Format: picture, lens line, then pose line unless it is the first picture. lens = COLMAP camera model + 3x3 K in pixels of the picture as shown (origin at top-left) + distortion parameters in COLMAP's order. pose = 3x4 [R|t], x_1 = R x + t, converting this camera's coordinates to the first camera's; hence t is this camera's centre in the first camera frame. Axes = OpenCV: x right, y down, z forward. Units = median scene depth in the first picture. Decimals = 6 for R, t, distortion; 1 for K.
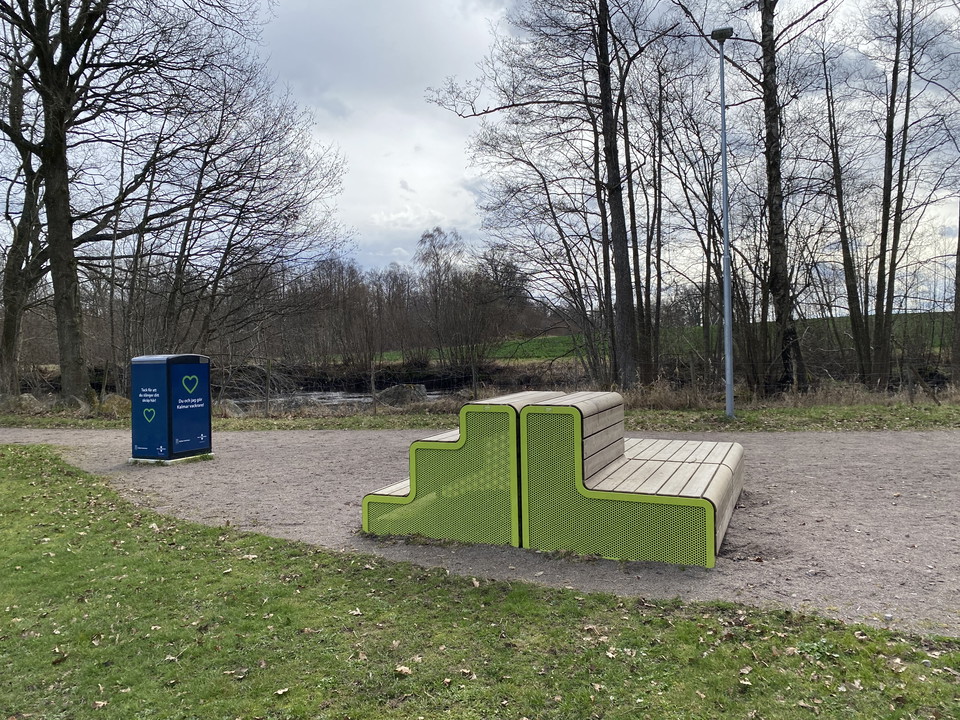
lens RADIAL K [[732.3, 0, 480.0], [0, 732.3, 360.0], [0, 0, 1]] dist [0.039924, -0.001218]
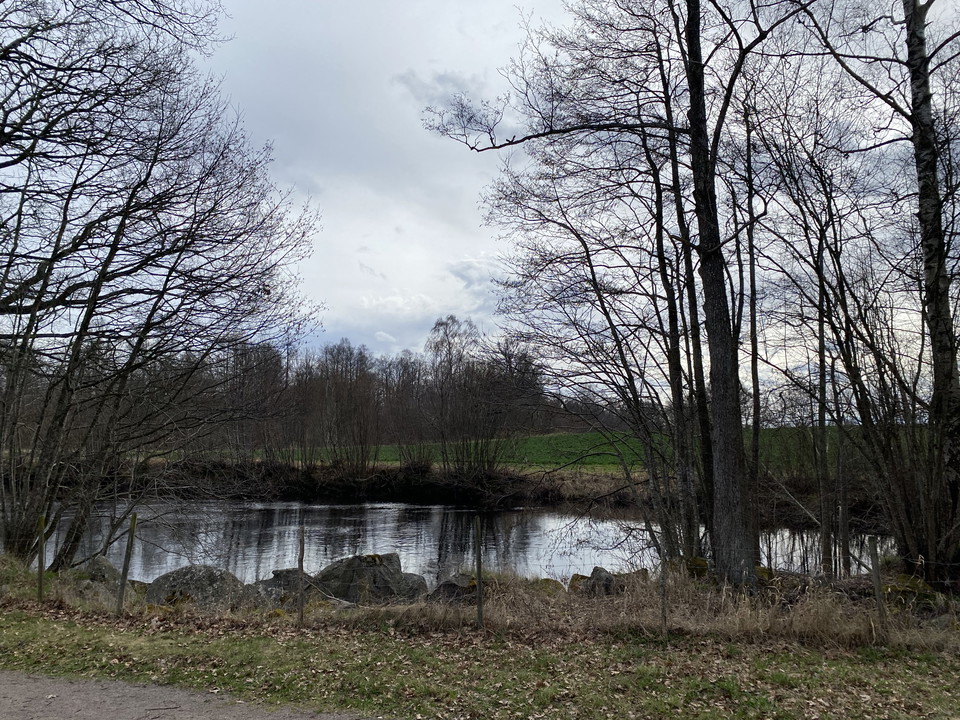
lens RADIAL K [[732.3, 0, 480.0], [0, 732.3, 360.0], [0, 0, 1]] dist [0.039924, -0.001218]
pose [[0.999249, 0.033972, -0.018628, -0.000560], [-0.035976, 0.992049, -0.120604, -0.041910], [0.014383, 0.121184, 0.992526, 0.279396]]
